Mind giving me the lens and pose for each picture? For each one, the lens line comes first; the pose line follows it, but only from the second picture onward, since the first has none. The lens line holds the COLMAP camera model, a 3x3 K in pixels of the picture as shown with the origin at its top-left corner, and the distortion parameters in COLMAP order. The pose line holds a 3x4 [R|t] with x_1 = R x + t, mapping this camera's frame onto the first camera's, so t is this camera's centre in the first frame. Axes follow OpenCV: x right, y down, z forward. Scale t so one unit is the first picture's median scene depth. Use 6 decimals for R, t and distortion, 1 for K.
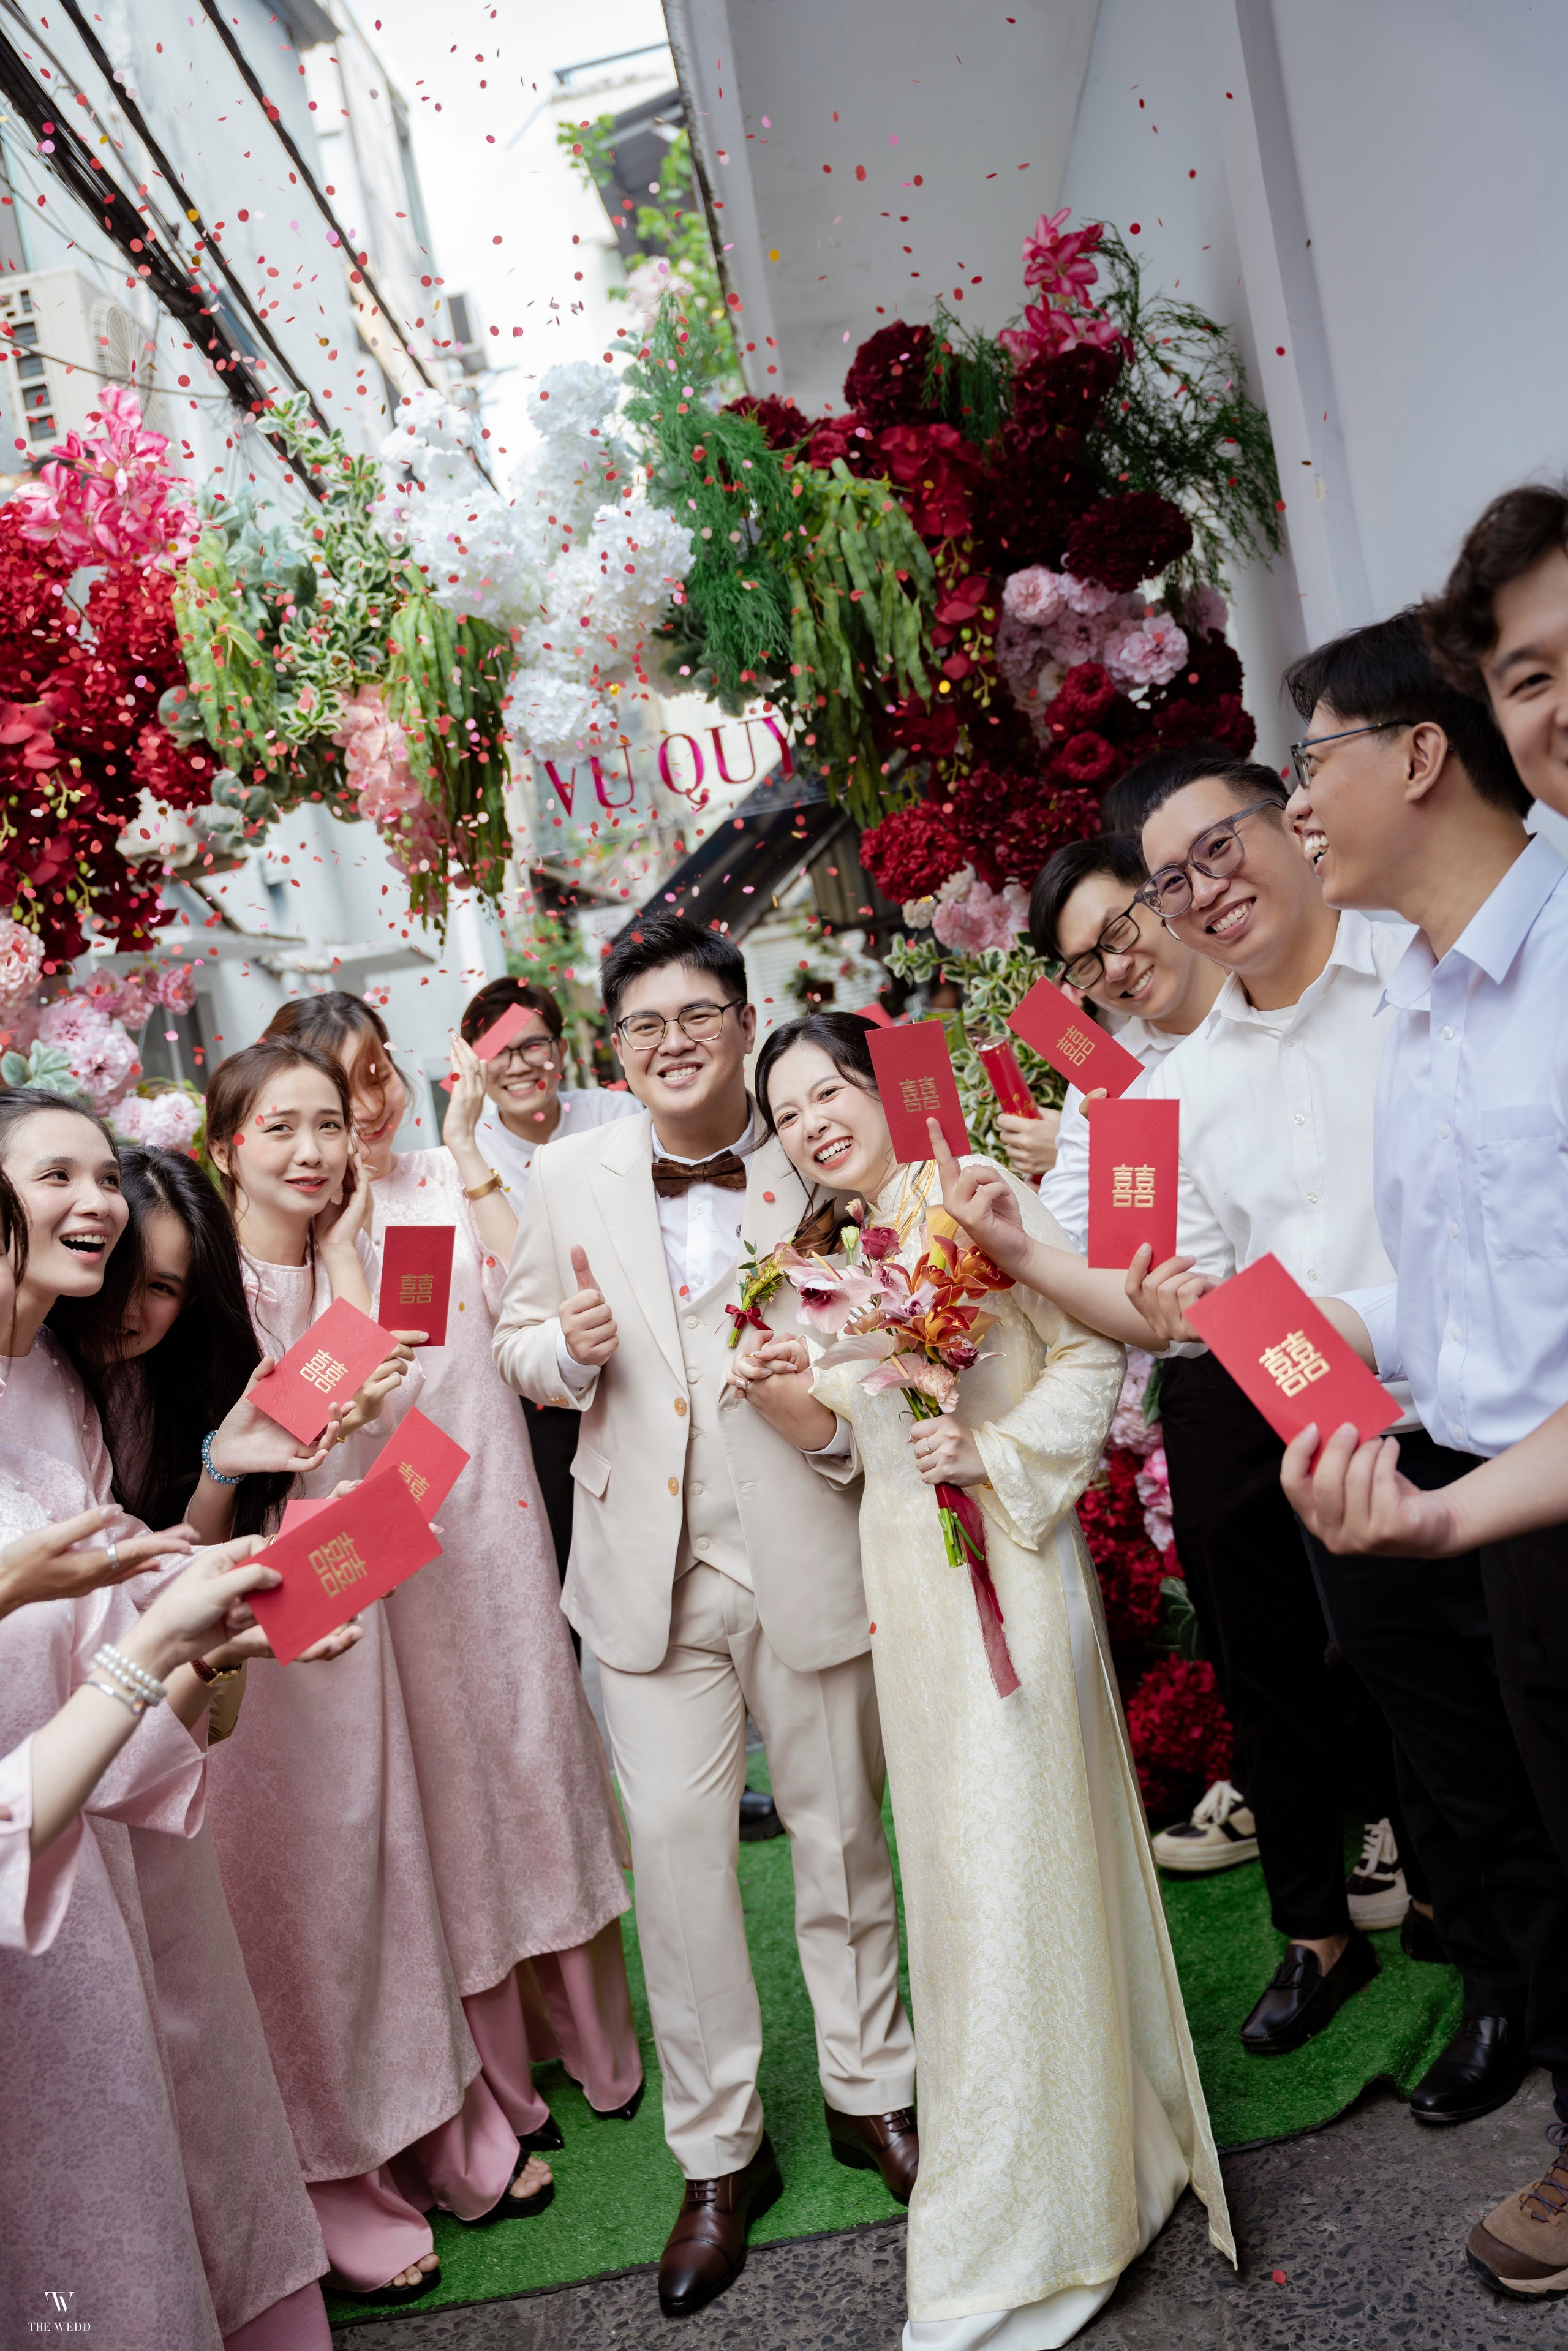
lens RADIAL K [[2415.2, 0, 794.6], [0, 2415.2, 1148.9], [0, 0, 1]] dist [0.005075, 0.175009]
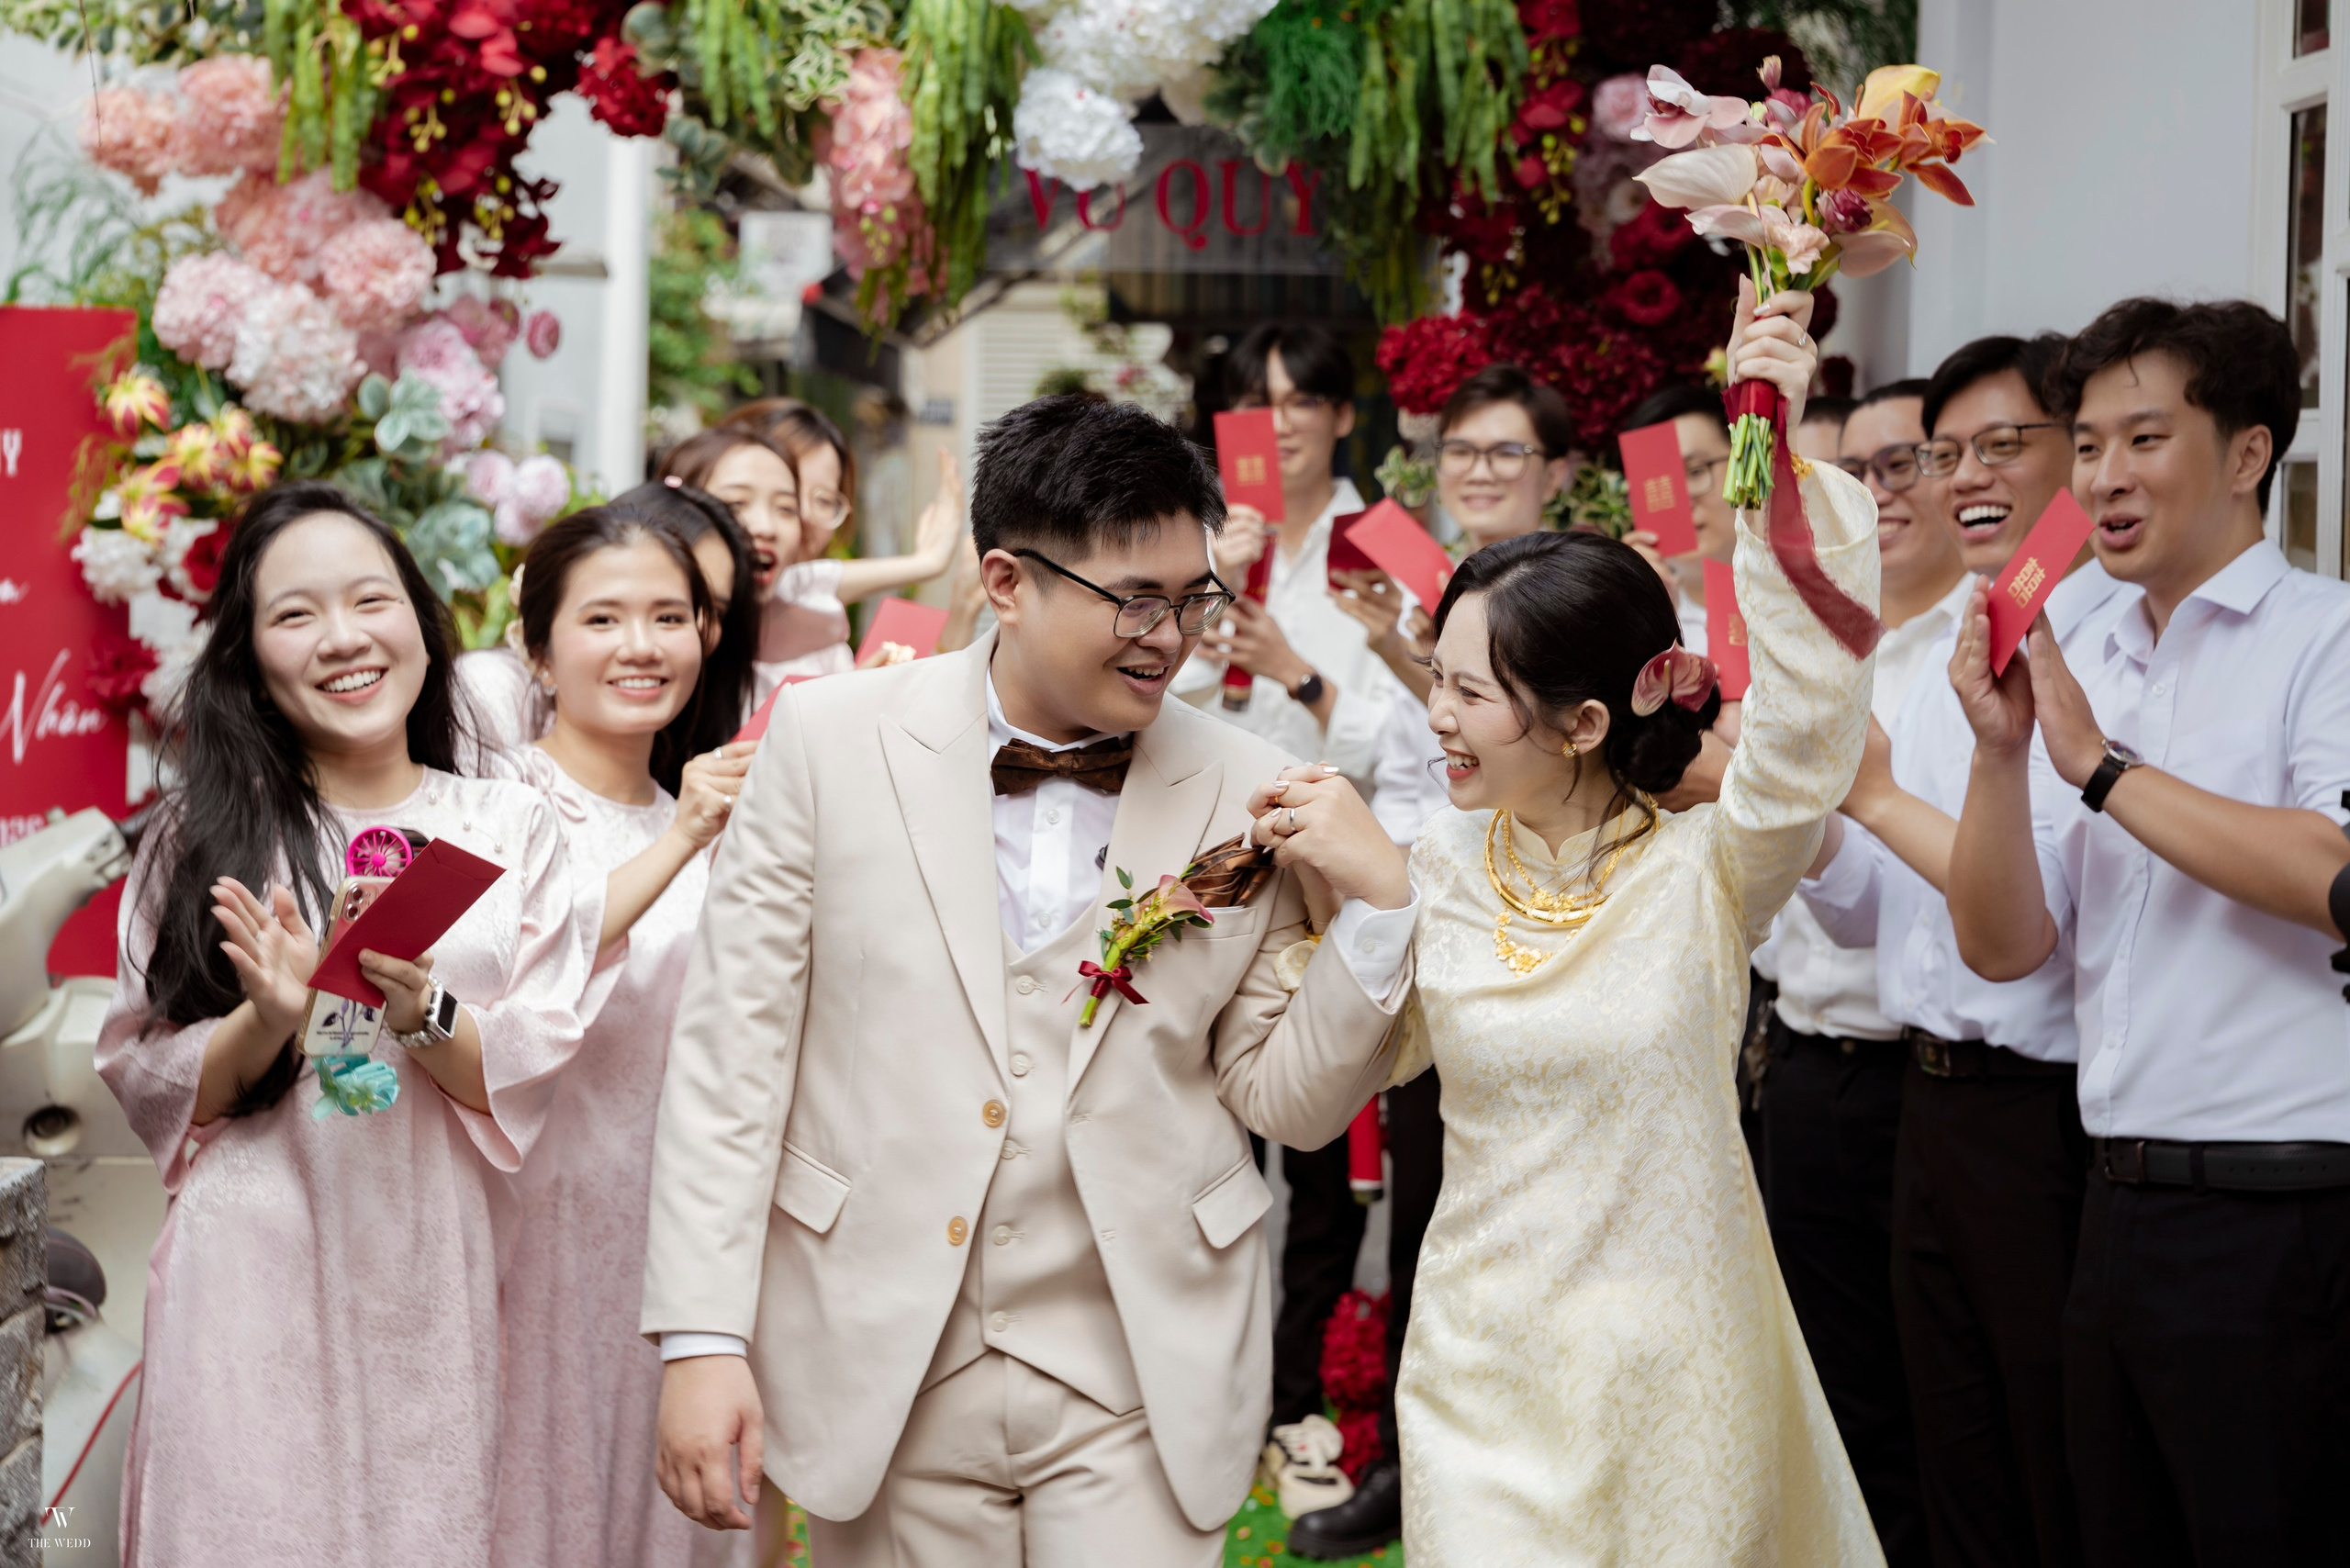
lens RADIAL K [[4442.4, 0, 1259.0], [0, 4442.4, 738.7], [0, 0, 1]] dist [0.175801, -0.060021]
pose [[0.976090, 0.193874, 0.098296, -0.151360], [-0.195481, 0.980683, 0.006898, 0.014679], [-0.095060, -0.025948, 0.995133, -0.636212]]
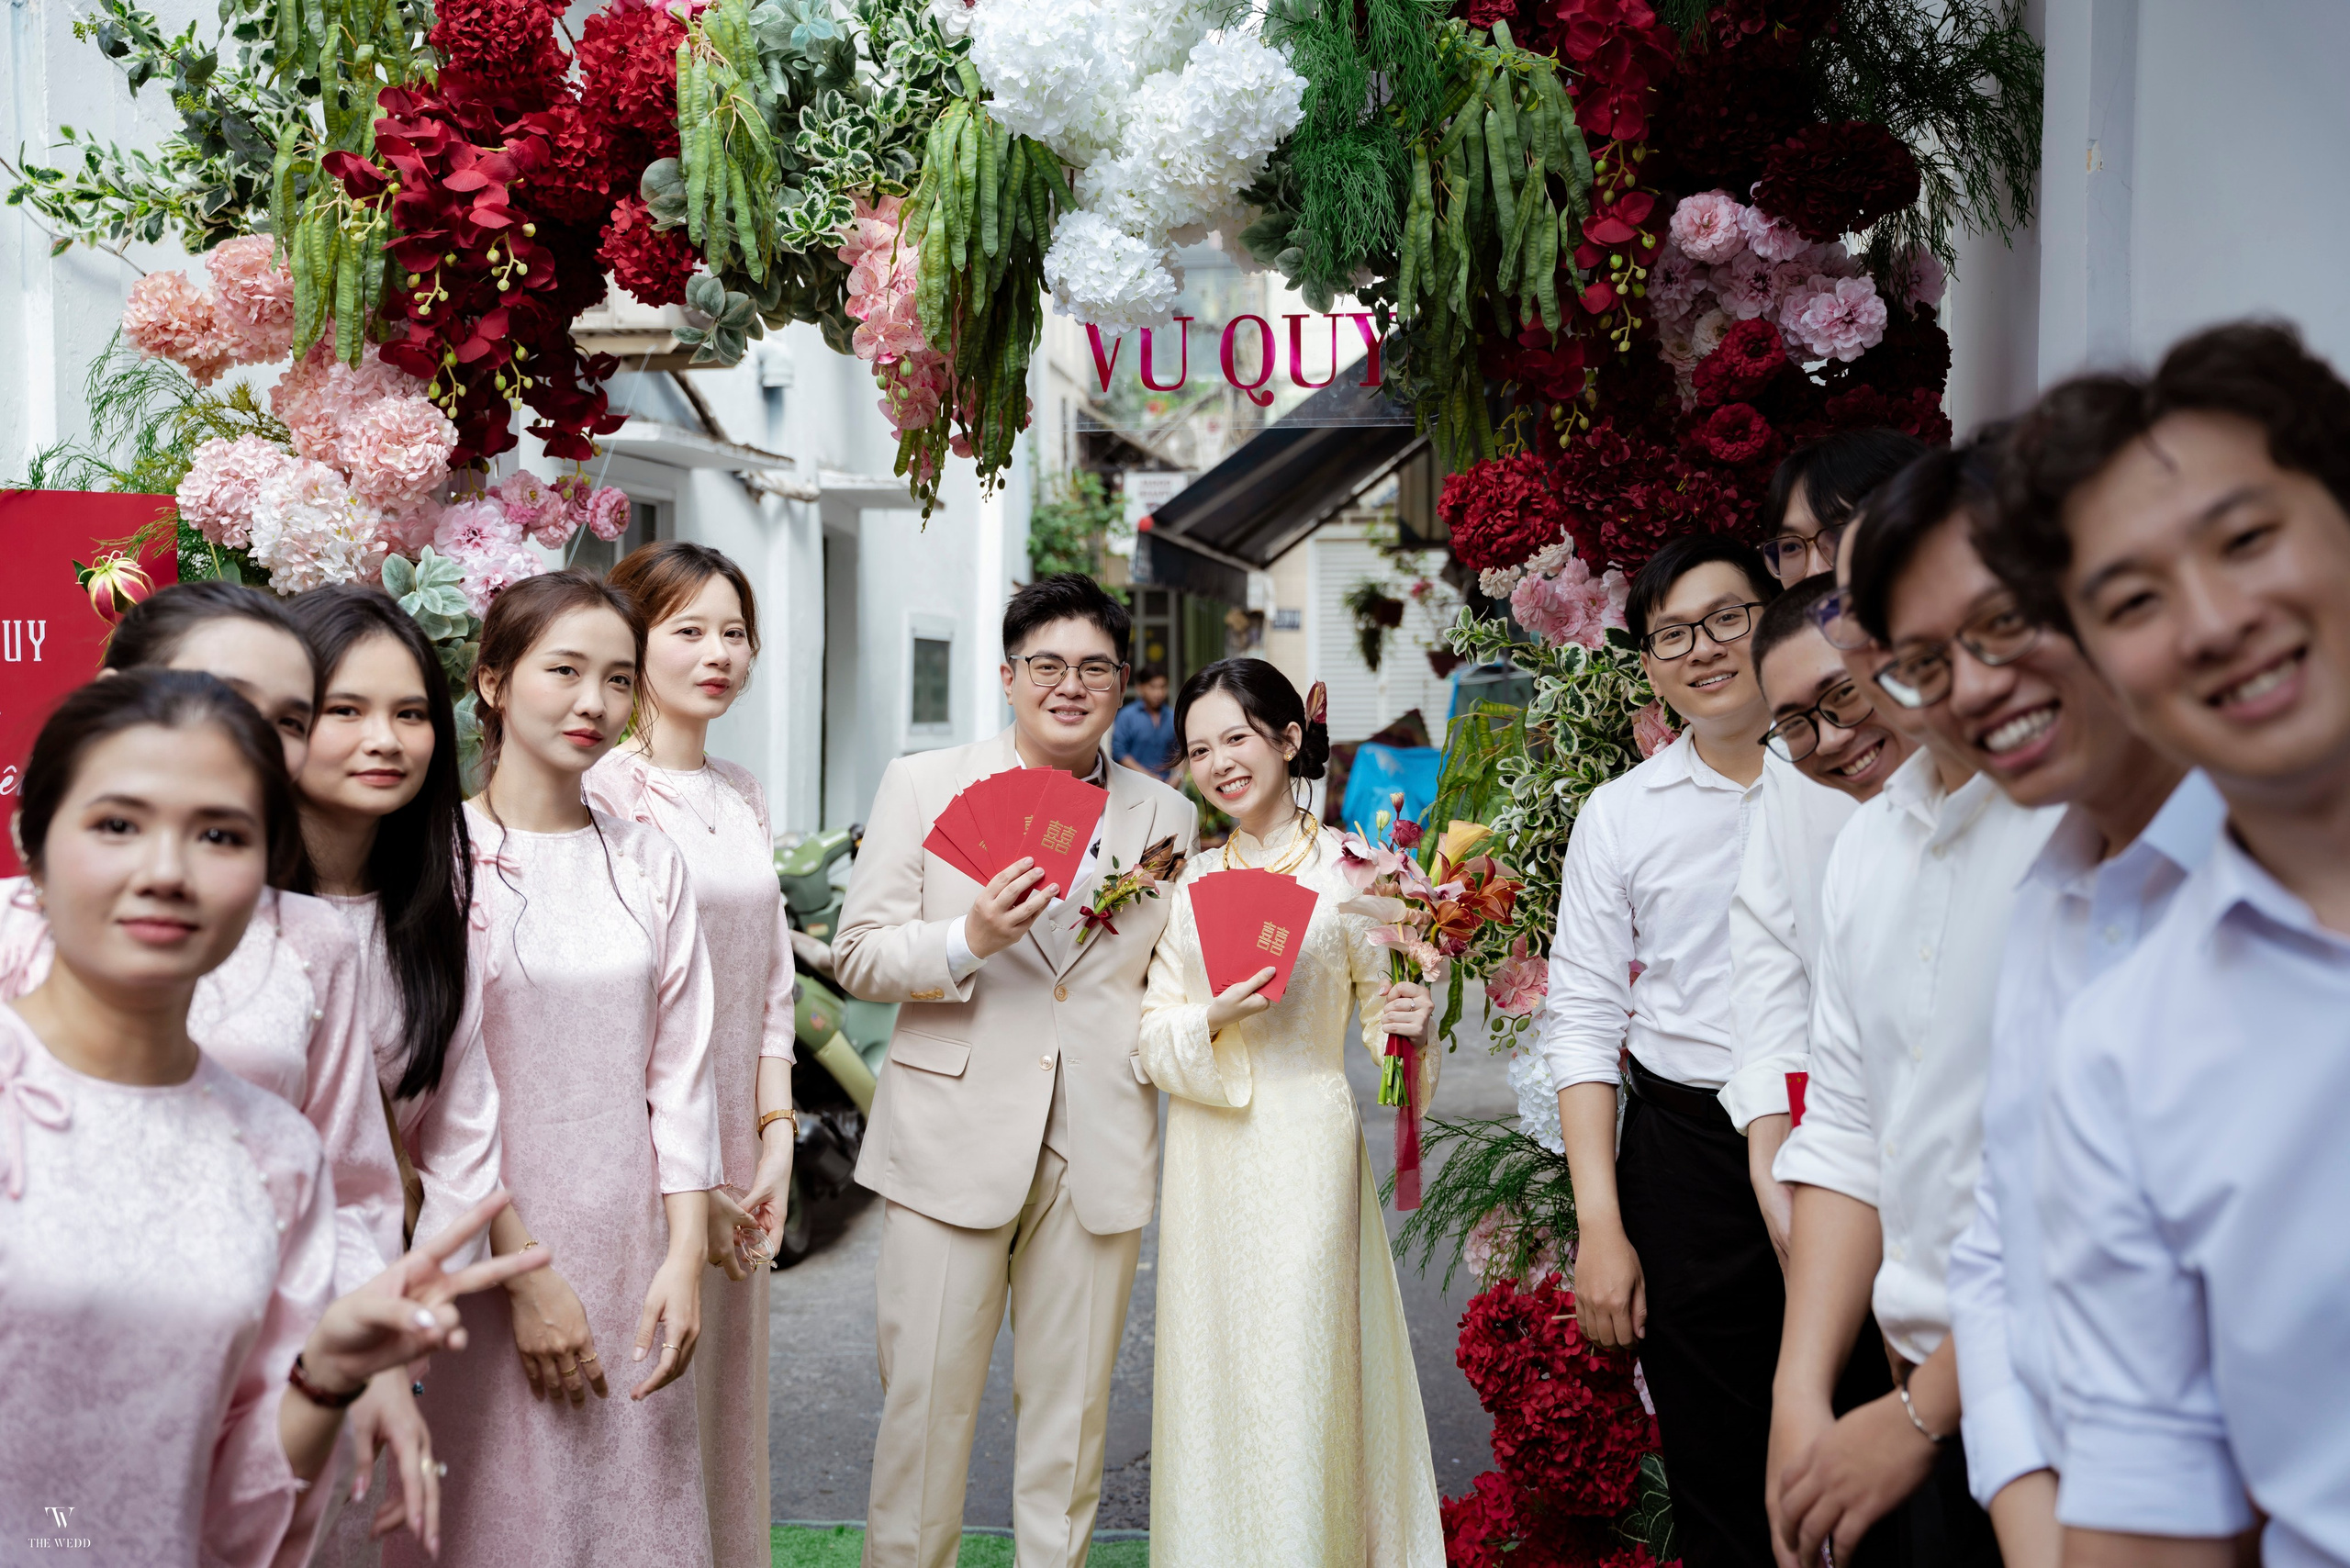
lens RADIAL K [[2758.0, 0, 1167.2], [0, 2758.0, 761.8], [0, 0, 1]] dist [0.080916, 0.195935]
pose [[0.981329, 0.182936, -0.059394, 0.008709], [-0.182680, 0.983124, 0.009752, -0.027640], [0.060175, 0.001280, 0.998187, 0.056305]]
